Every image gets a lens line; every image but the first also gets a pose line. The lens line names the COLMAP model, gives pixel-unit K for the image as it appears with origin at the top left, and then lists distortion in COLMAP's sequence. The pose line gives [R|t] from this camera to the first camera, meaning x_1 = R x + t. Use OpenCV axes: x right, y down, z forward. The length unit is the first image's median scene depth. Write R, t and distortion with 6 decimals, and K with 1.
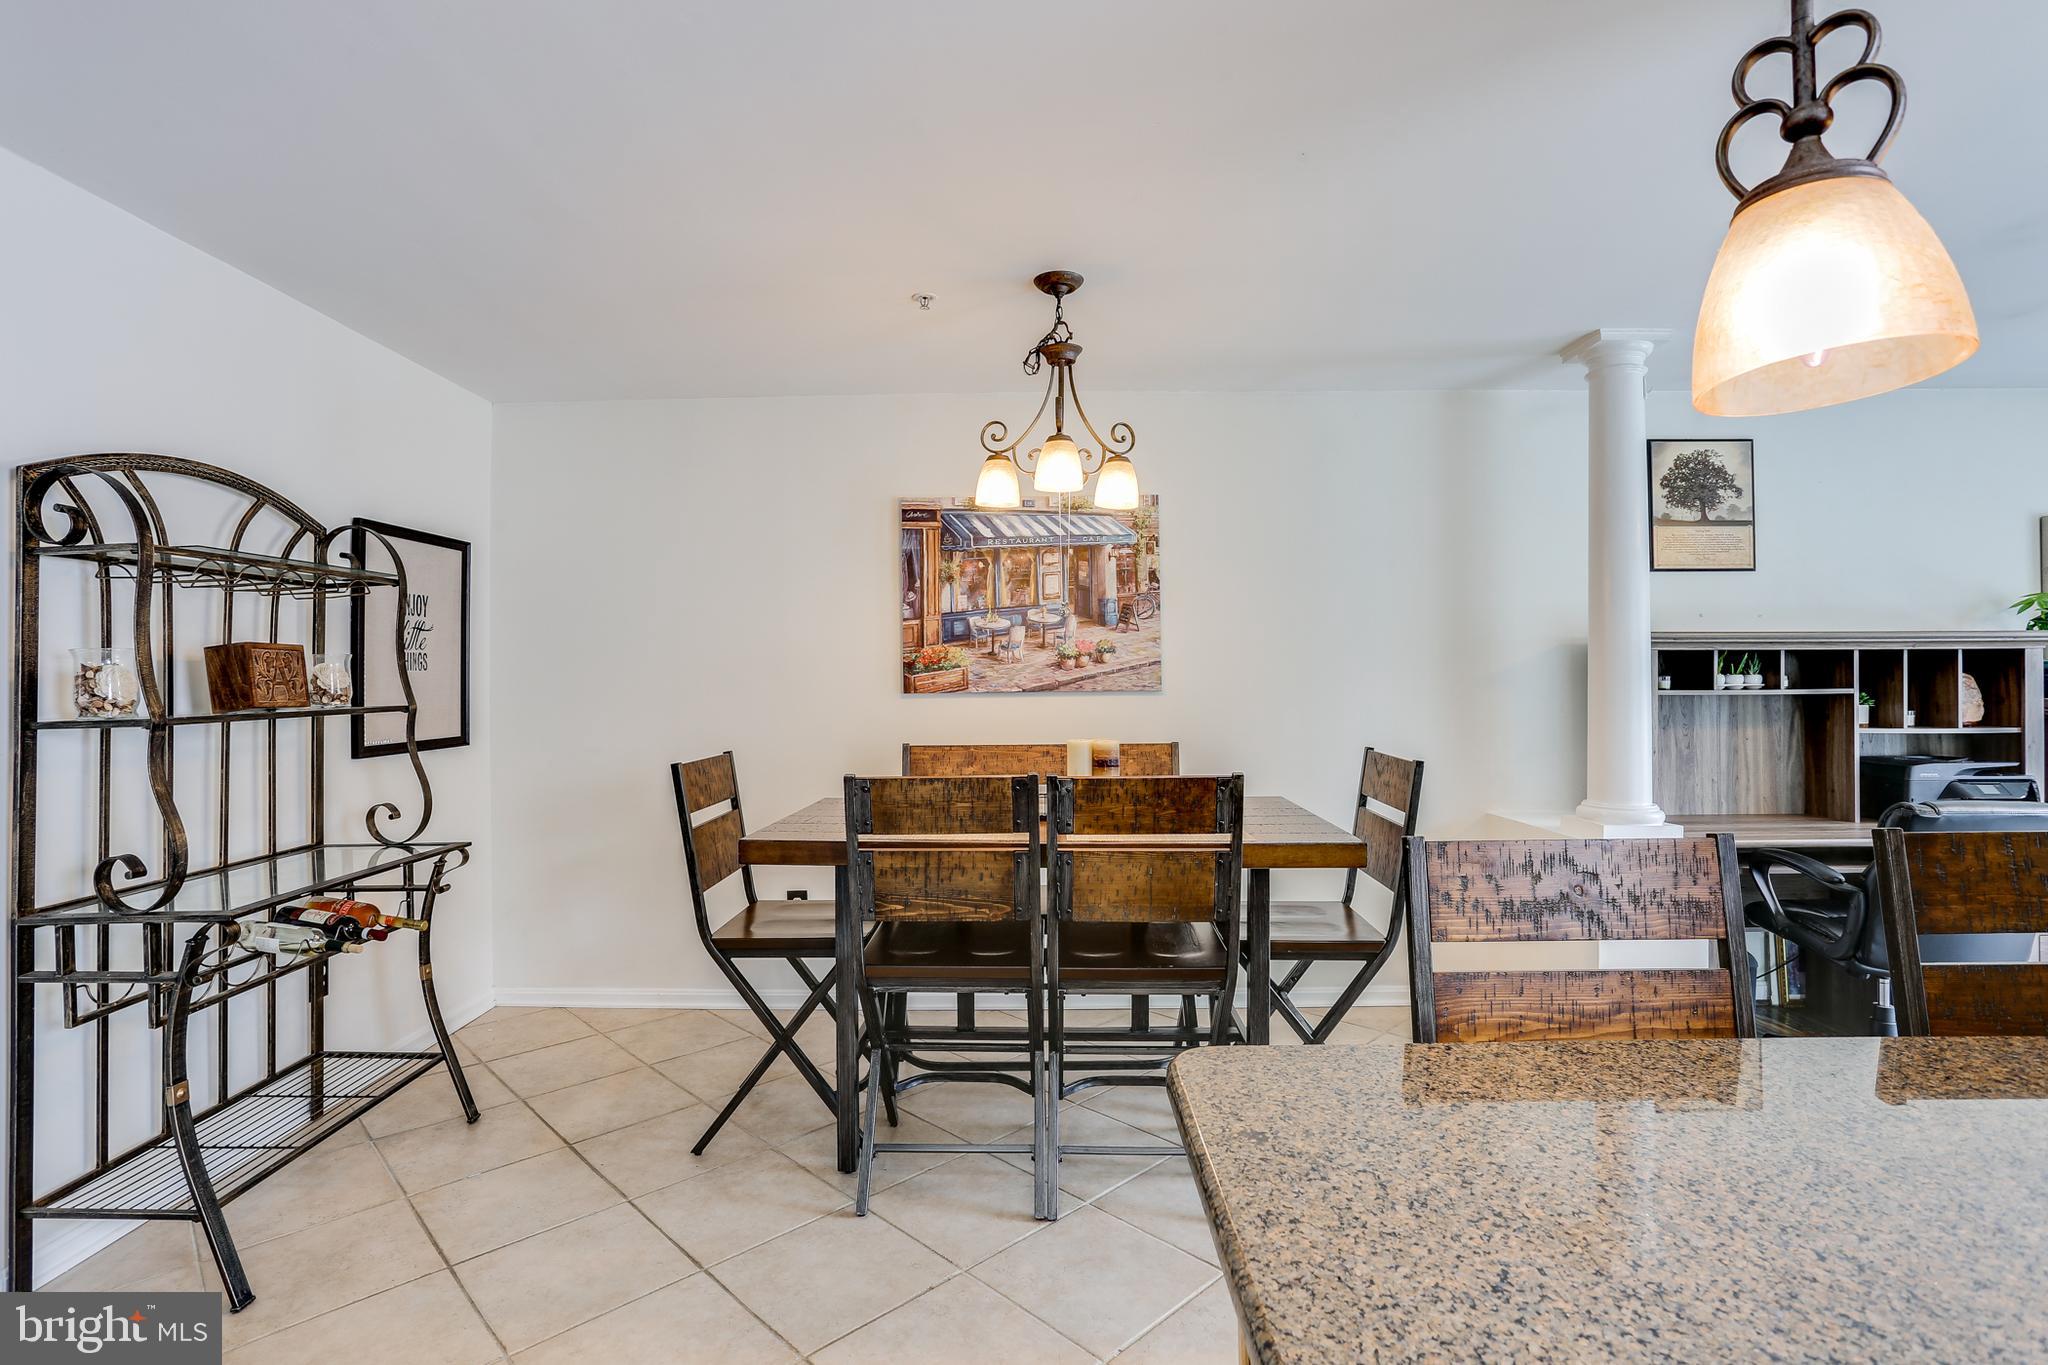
lens RADIAL K [[1006.1, 0, 1012.1], [0, 1006.1, 667.4], [0, 0, 1]] dist [-0.064734, 0.036733]
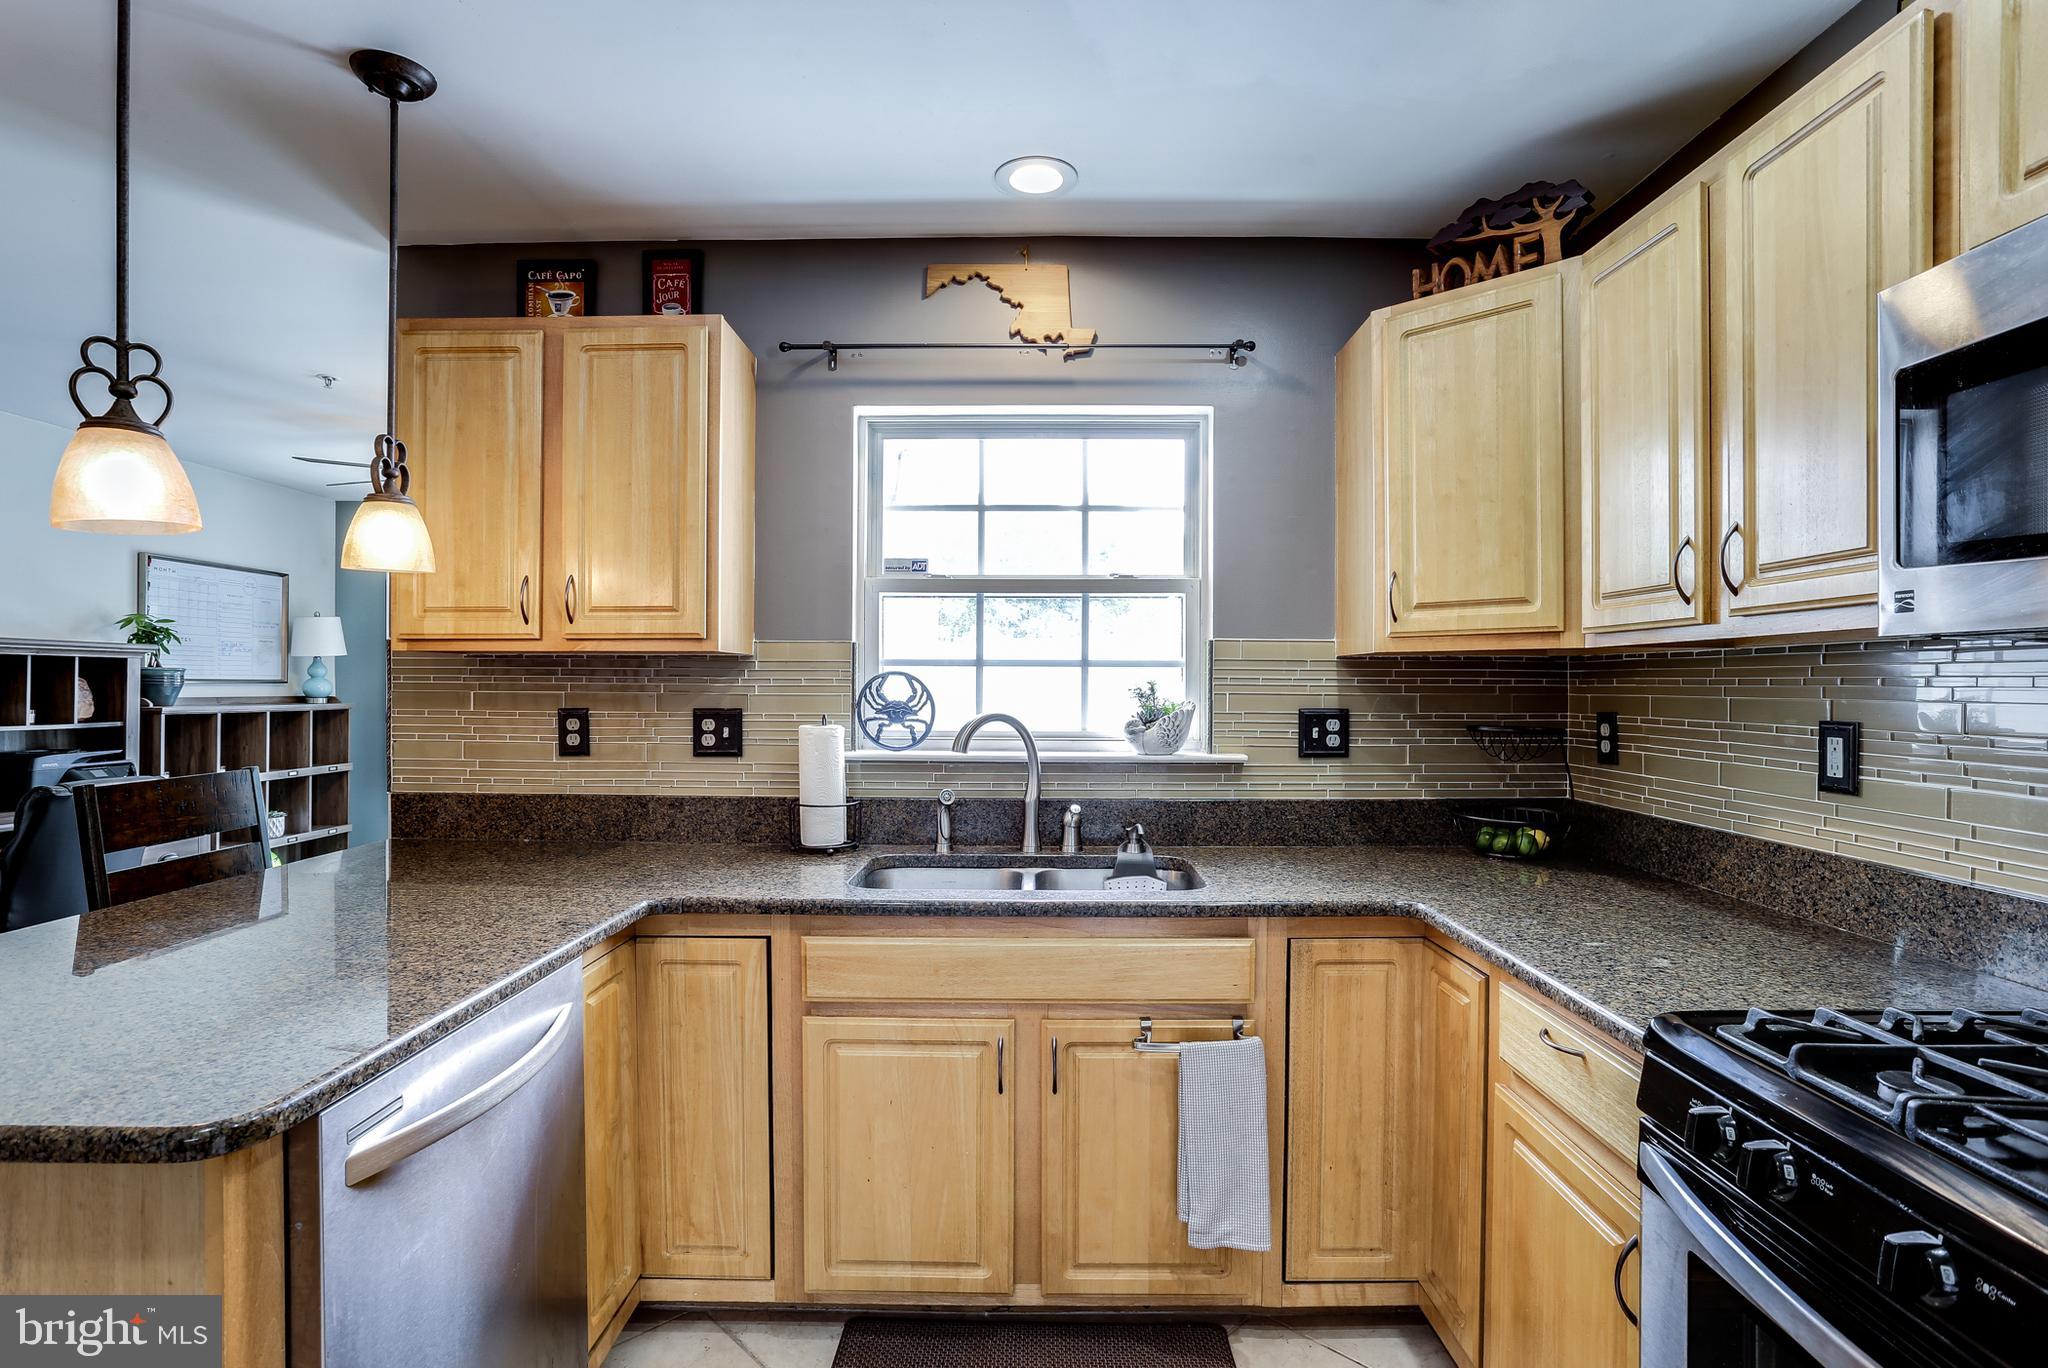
lens RADIAL K [[999.2, 0, 1026.2], [0, 999.2, 680.9], [0, 0, 1]] dist [-0.060955, 0.035031]
pose [[0.001213, 0.010491, 0.999944, -0.184734], [-0.021052, 0.999724, -0.010463, -0.001271], [-0.999778, -0.021039, 0.001433, -0.132983]]
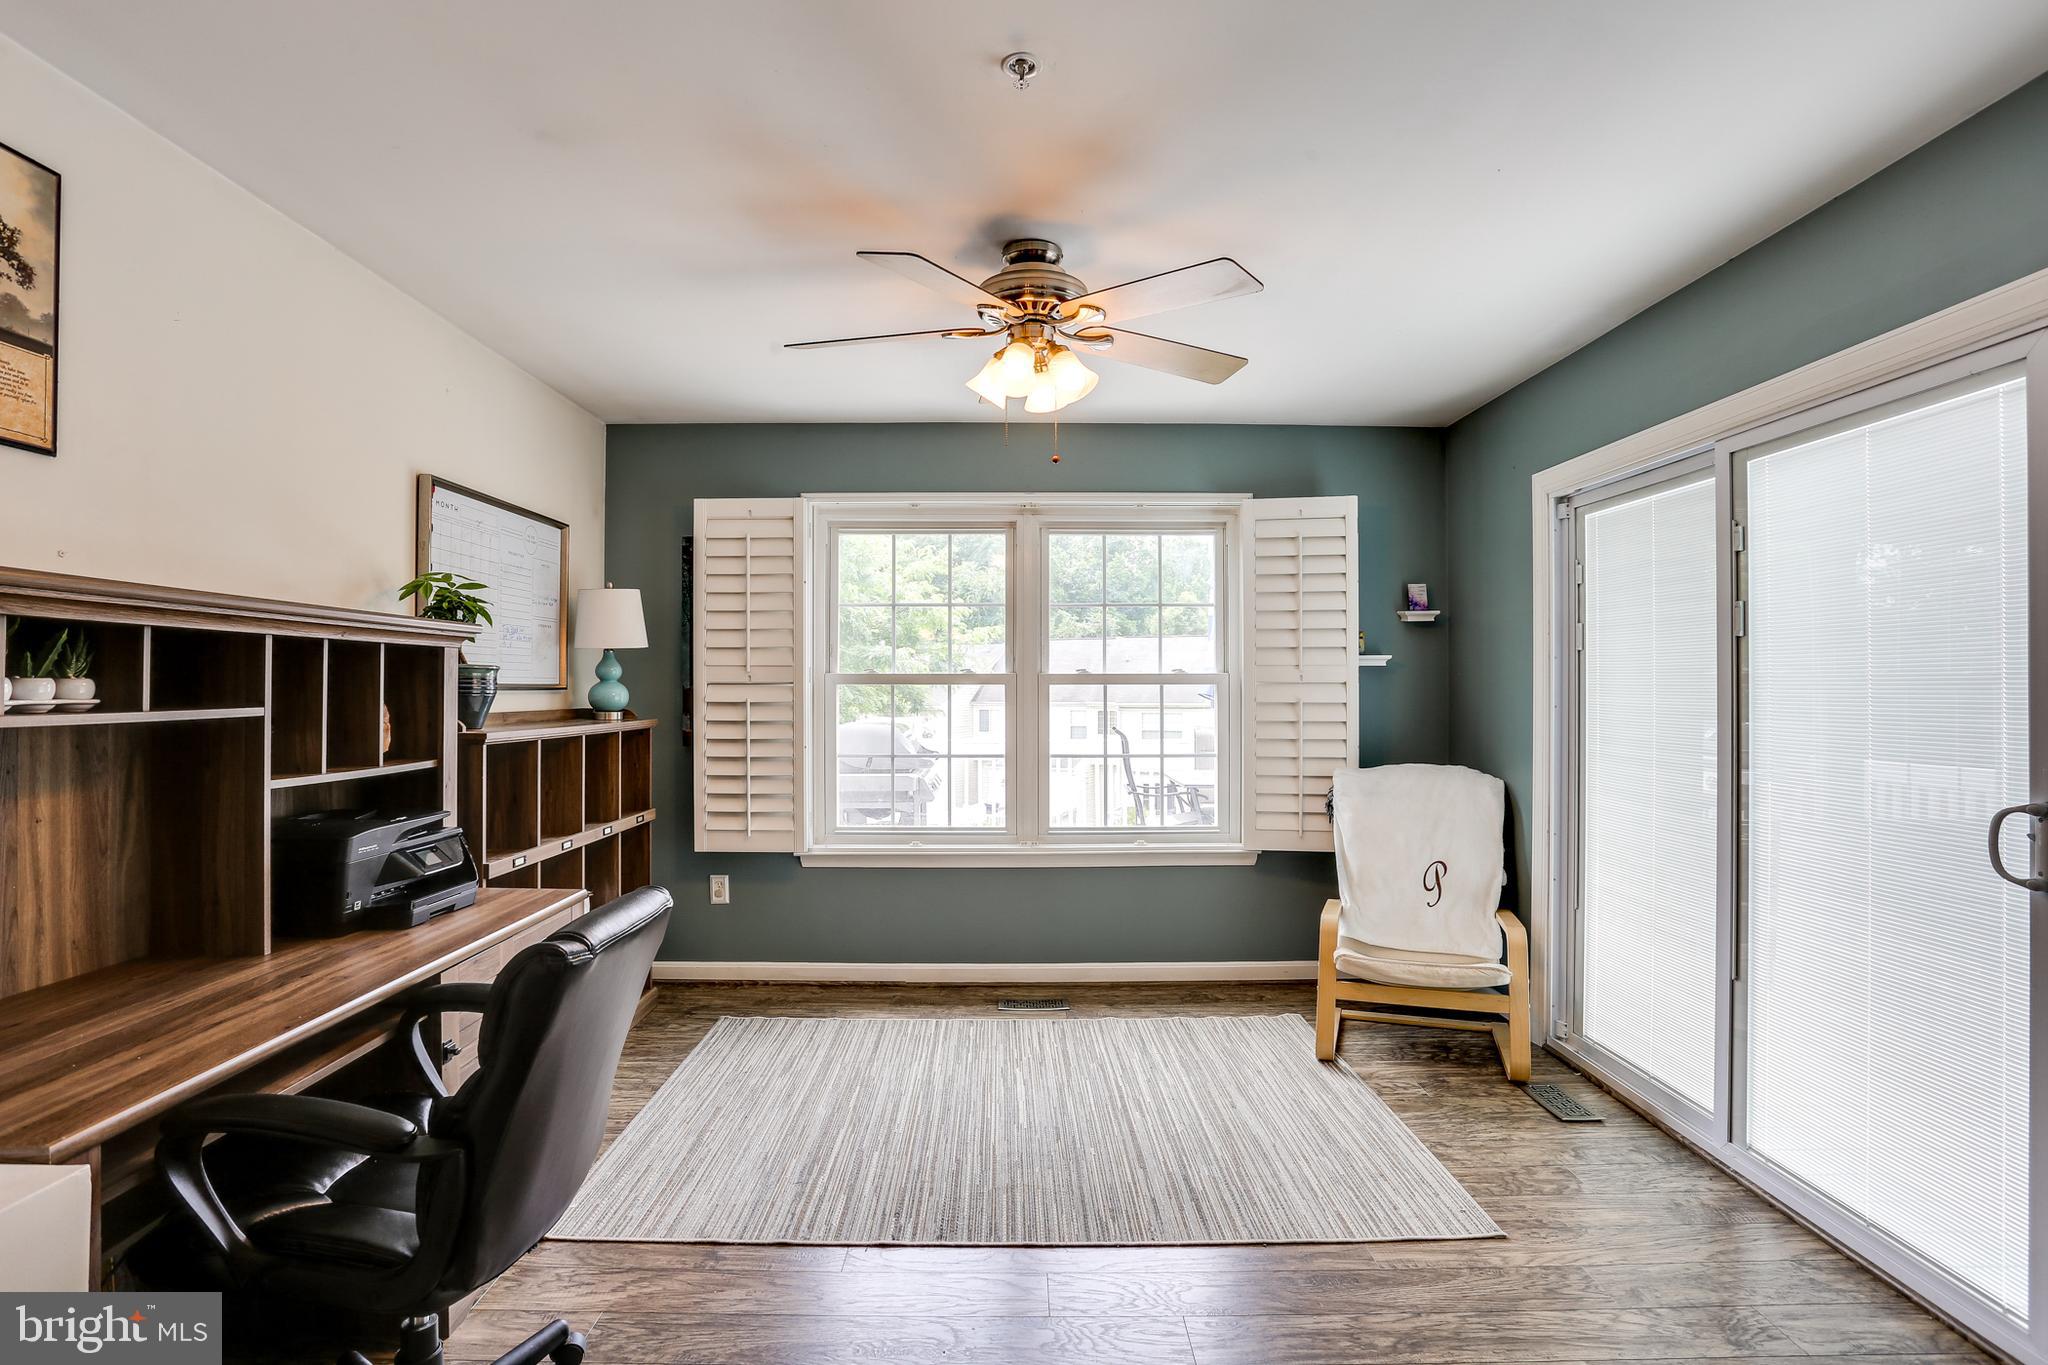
lens RADIAL K [[1006.6, 0, 1025.0], [0, 1006.6, 671.0], [0, 0, 1]] dist [-0.075069, 0.035794]
pose [[-0.022264, 0.022238, 0.999505, 0.292093], [-0.016606, 0.999606, -0.022610, 0.006568], [-0.999614, -0.017101, -0.021886, 0.552125]]
